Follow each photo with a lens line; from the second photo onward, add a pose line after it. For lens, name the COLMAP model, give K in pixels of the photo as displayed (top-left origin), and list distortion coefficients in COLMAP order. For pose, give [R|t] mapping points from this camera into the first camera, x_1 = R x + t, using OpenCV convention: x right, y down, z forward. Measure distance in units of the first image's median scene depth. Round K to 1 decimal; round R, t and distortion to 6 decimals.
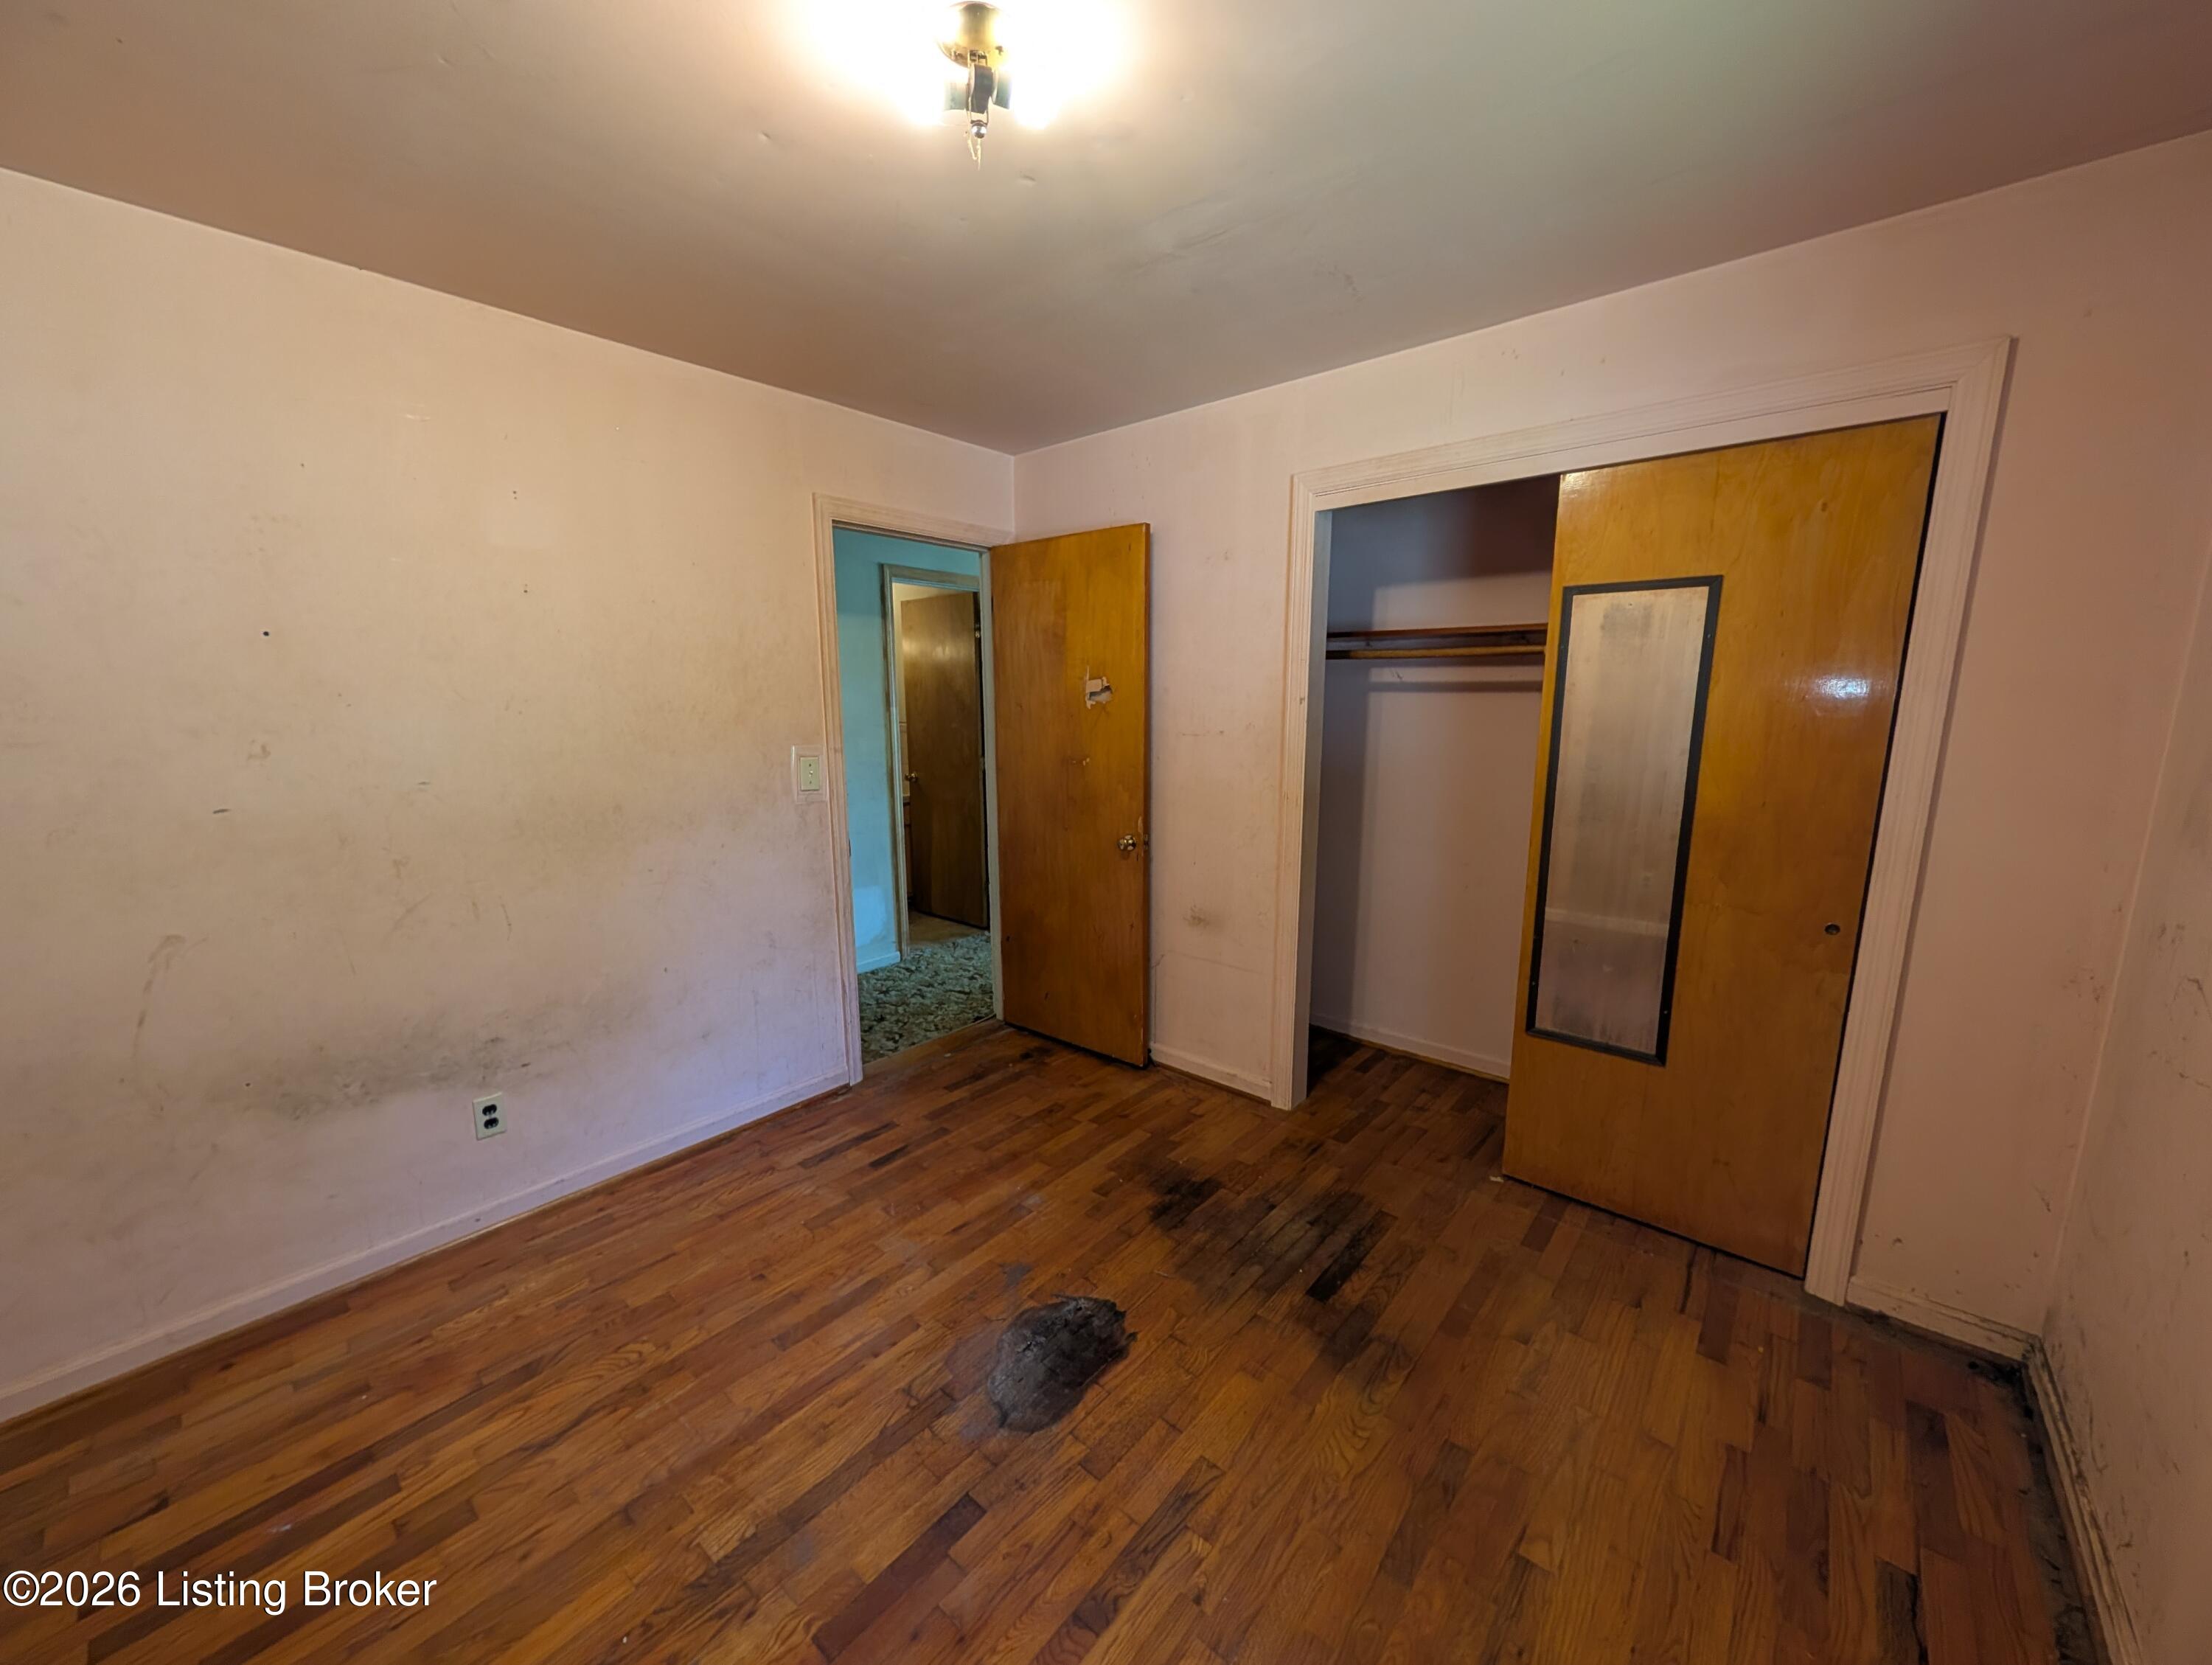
lens RADIAL K [[838.8, 0, 1101.9], [0, 838.8, 833.0], [0, 0, 1]] dist [-0.000465, 0.000229]
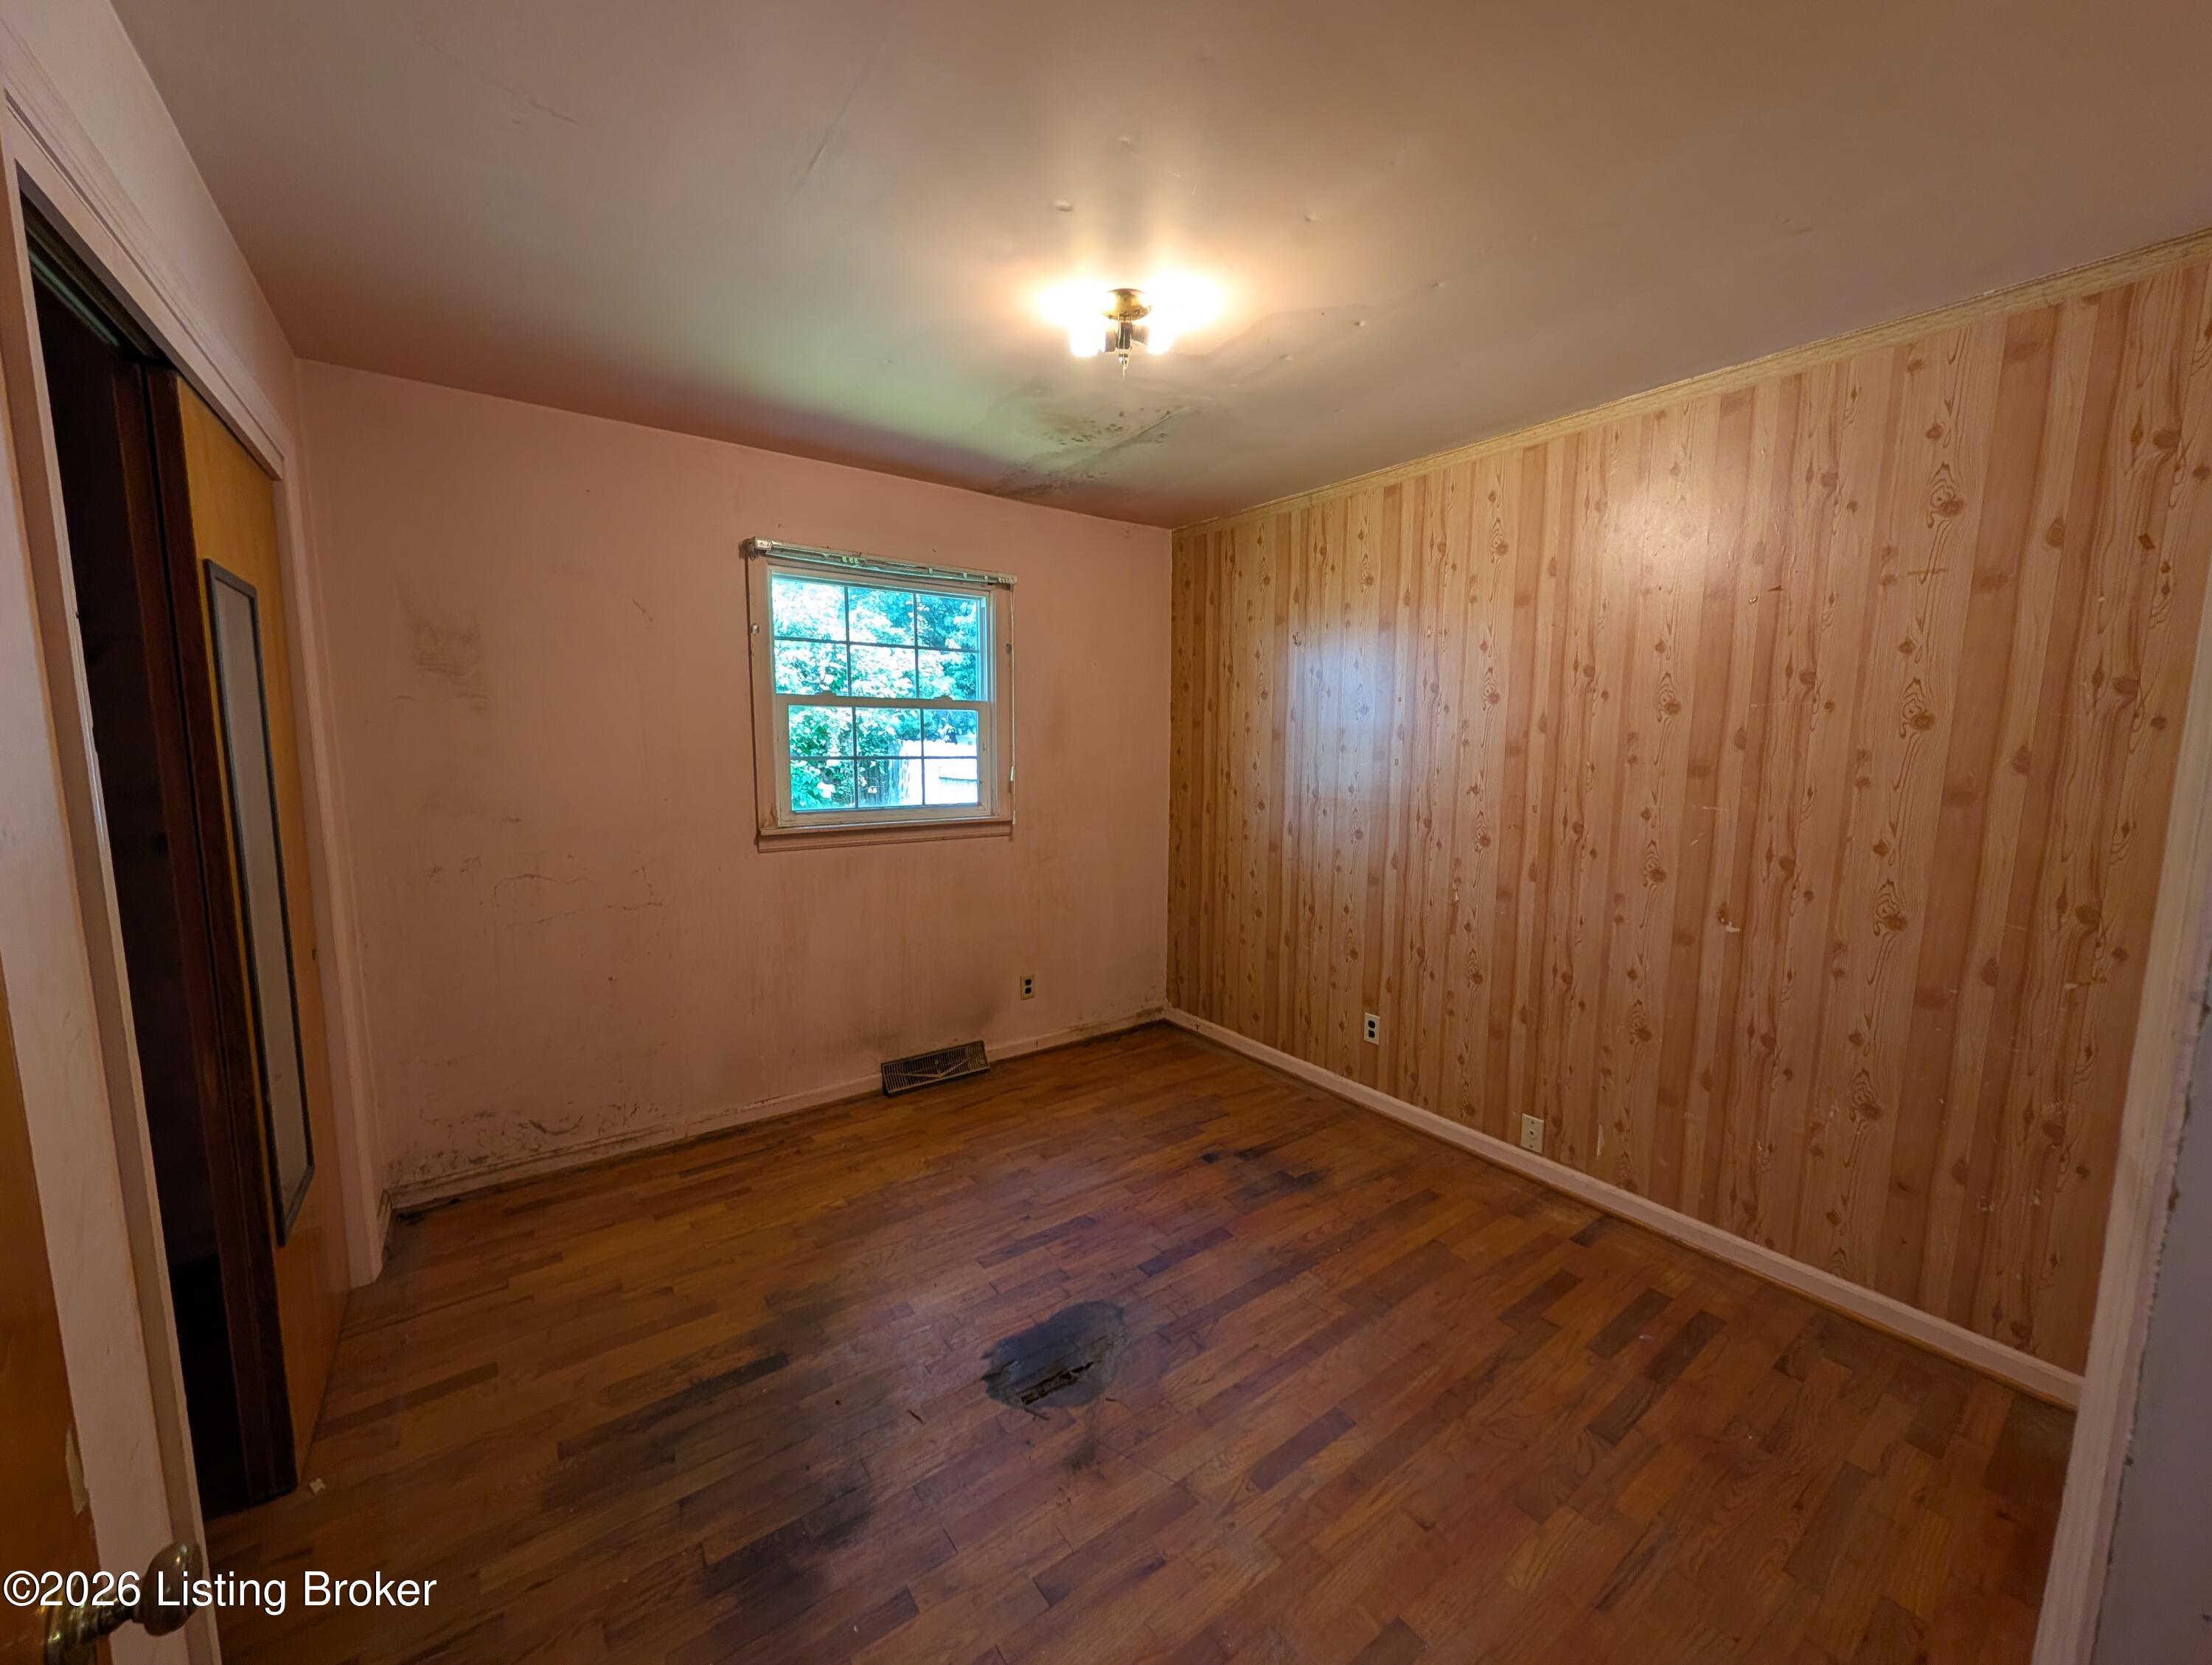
lens RADIAL K [[838.8, 0, 1102.4], [0, 838.8, 838.9], [0, 0, 1]] dist [-0.000465, 0.000229]
pose [[-0.974053, -0.030072, 0.224312, -0.305294], [0.032842, 0.961860, 0.271564, -0.272399], [-0.223924, 0.271885, -0.935915, 1.724064]]
